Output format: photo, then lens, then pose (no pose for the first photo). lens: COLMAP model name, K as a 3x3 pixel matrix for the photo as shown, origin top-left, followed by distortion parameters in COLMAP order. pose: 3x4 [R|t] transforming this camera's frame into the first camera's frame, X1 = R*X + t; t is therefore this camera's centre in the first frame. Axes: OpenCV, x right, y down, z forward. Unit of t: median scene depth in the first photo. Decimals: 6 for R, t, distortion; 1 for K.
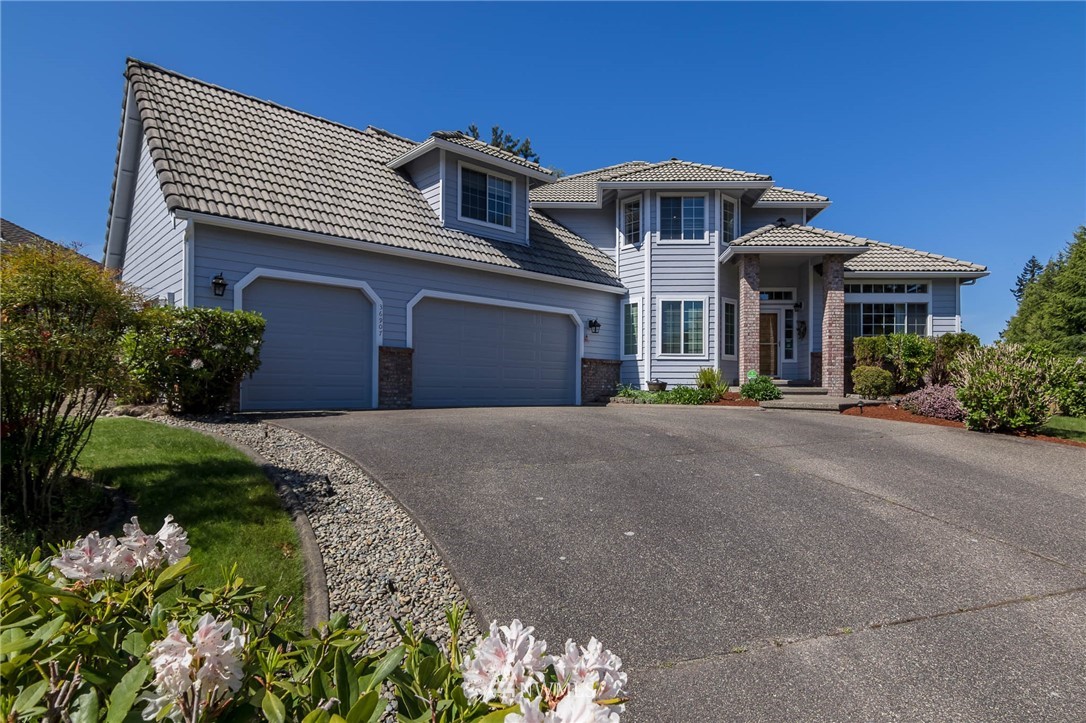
lens RADIAL K [[649.3, 0, 593.0], [0, 649.3, 394.7], [0, 0, 1]] dist [-0.014007, 0.010999]
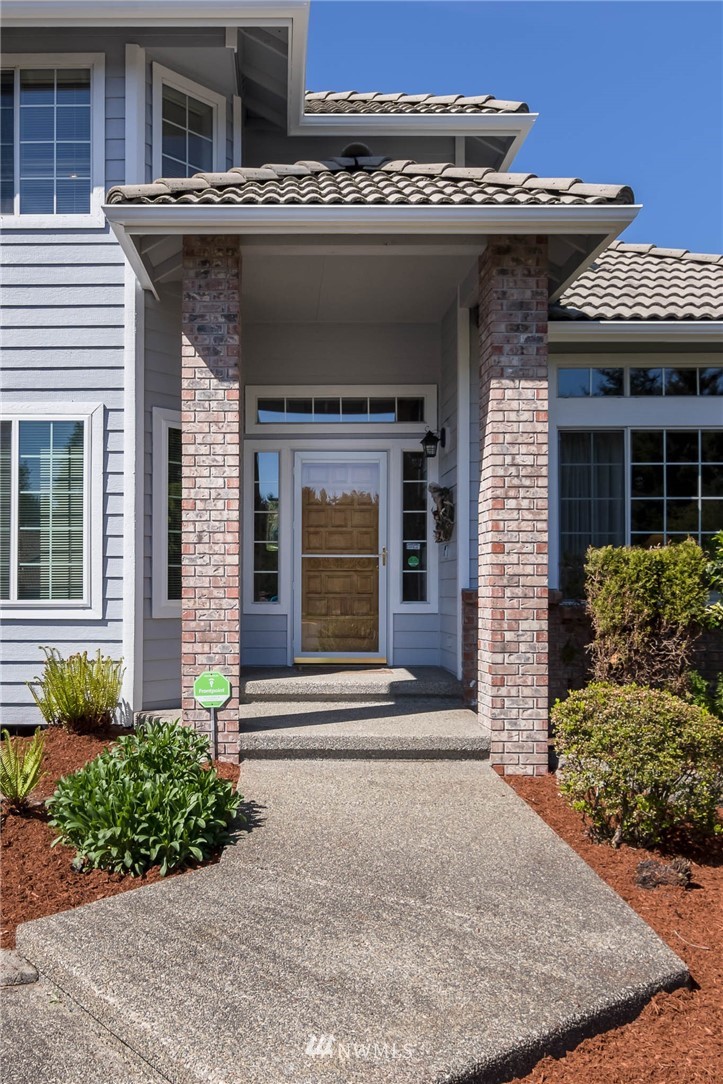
lens RADIAL K [[959.9, 0, 306.6], [0, 959.9, 576.3], [0, 0, 1]] dist [0.005252, -0.003845]
pose [[0.999910, -0.003225, 0.012986, 0.264555], [0.003418, 0.999884, -0.014867, -0.067304], [-0.012937, 0.014910, 0.999805, 0.565083]]
